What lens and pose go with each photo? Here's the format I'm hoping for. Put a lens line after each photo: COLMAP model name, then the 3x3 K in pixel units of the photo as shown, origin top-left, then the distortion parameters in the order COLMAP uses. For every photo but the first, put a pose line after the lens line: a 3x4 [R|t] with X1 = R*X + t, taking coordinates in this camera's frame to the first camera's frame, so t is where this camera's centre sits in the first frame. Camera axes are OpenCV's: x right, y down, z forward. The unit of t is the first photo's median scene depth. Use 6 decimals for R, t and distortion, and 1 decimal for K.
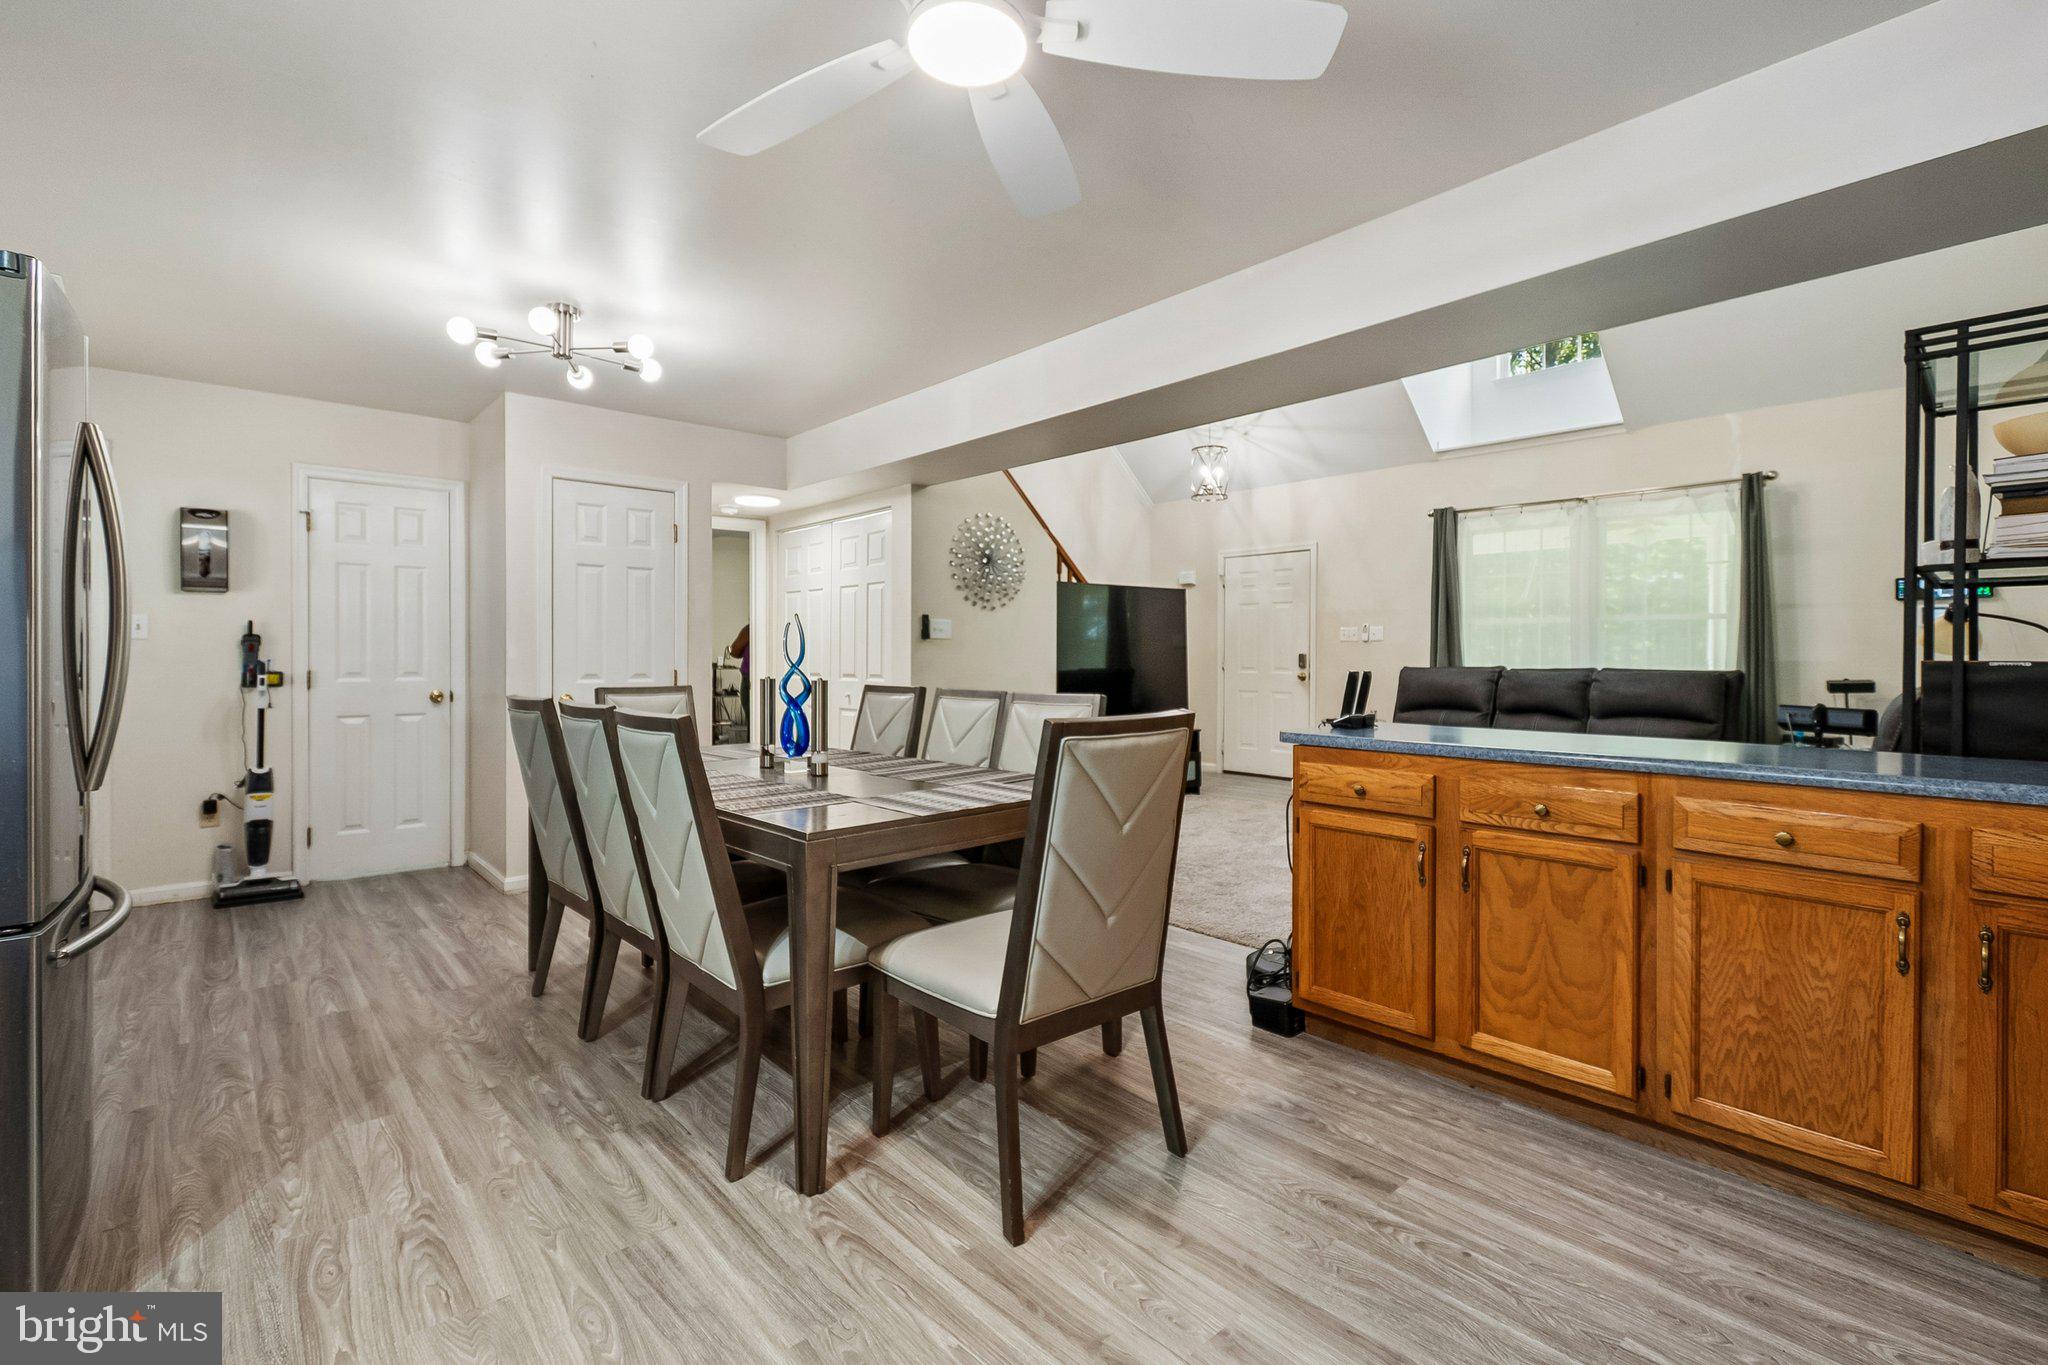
lens RADIAL K [[920.7, 0, 1032.6], [0, 920.7, 662.0], [0, 0, 1]] dist [0.001810, -0.000408]
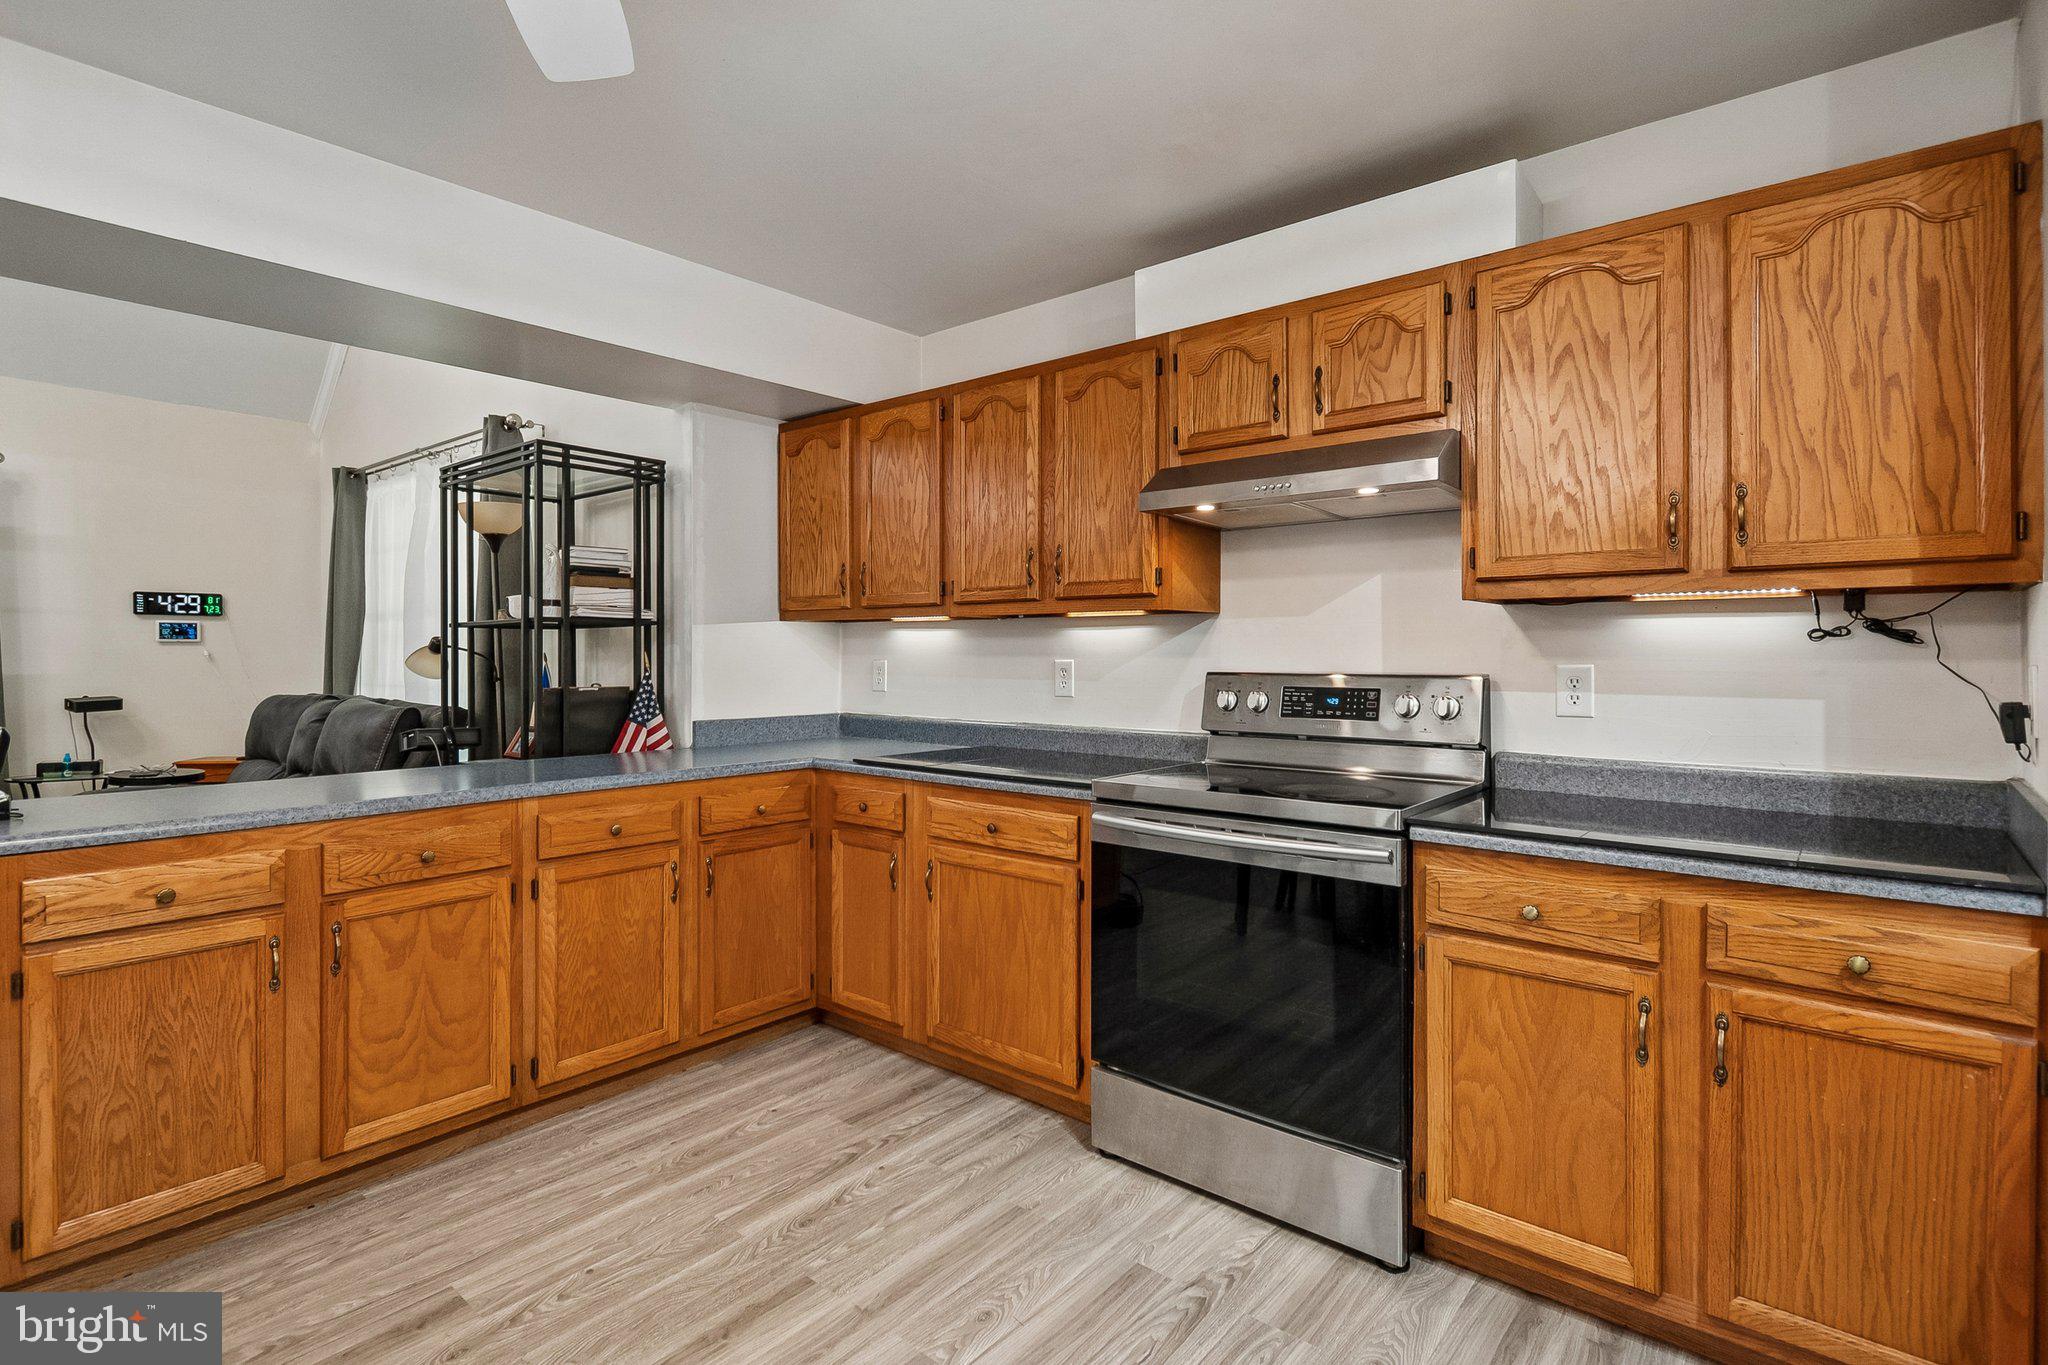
lens RADIAL K [[988.0, 0, 1020.4], [0, 988.0, 656.5], [0, 0, 1]] dist [0.001751, 0.000661]
pose [[-0.139001, -0.005698, 0.990276, -0.468834], [0.005840, 0.999961, 0.006573, -0.044388], [-0.990275, 0.006697, -0.138962, 0.433036]]
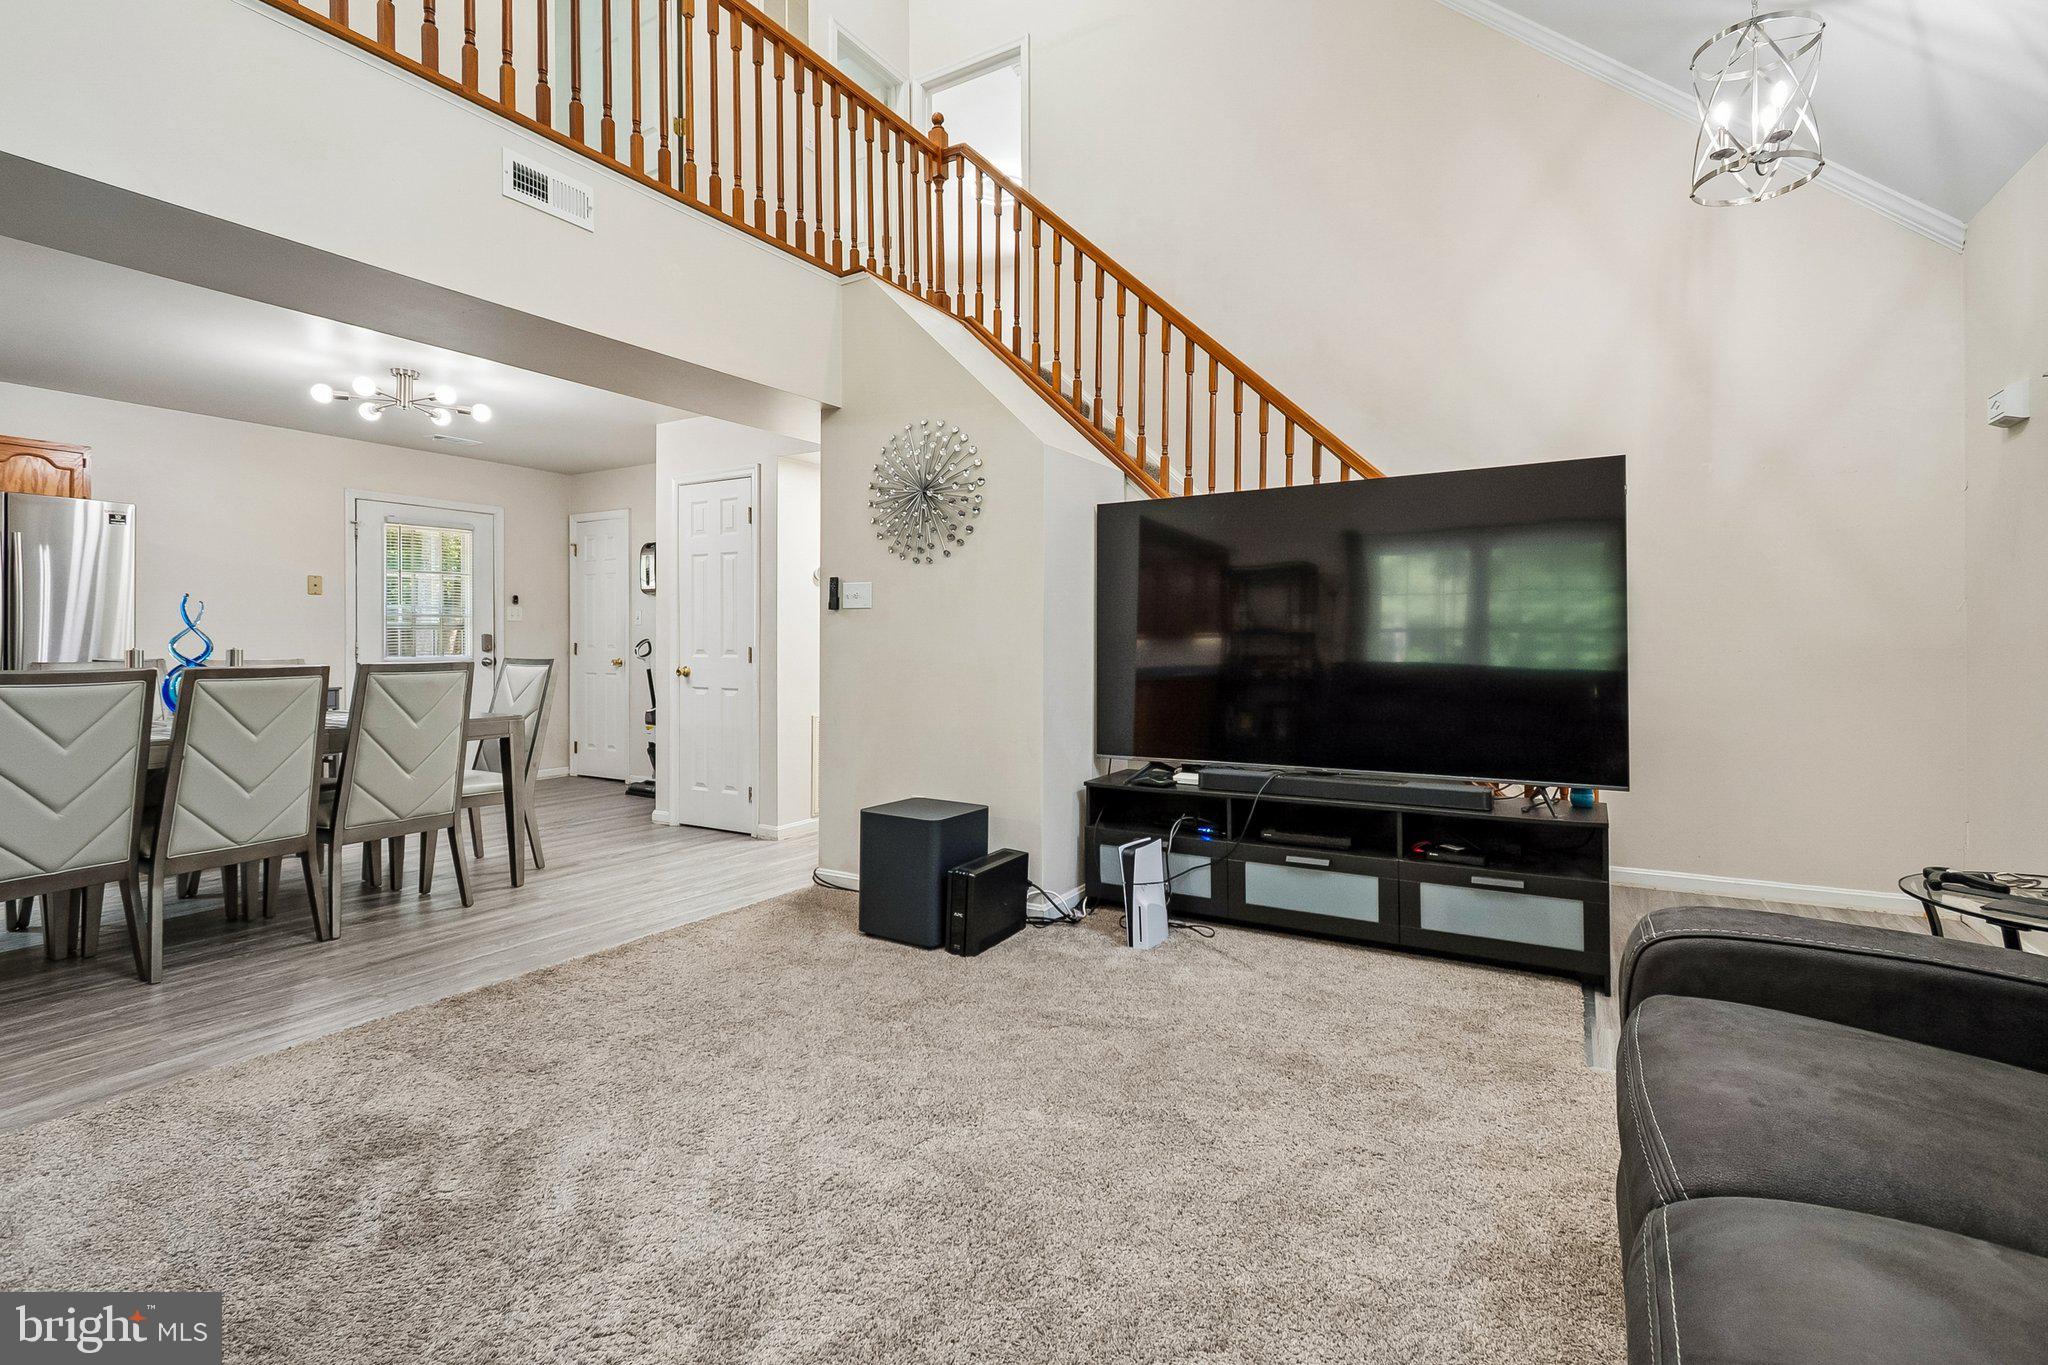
lens RADIAL K [[920.7, 0, 1032.6], [0, 920.7, 662.0], [0, 0, 1]] dist [0.001810, -0.000408]
pose [[0.279713, 0.018742, -0.959901, 1.345416], [-0.004329, 0.999824, 0.018260, 0.007454], [0.960074, -0.000952, 0.279745, 1.915609]]
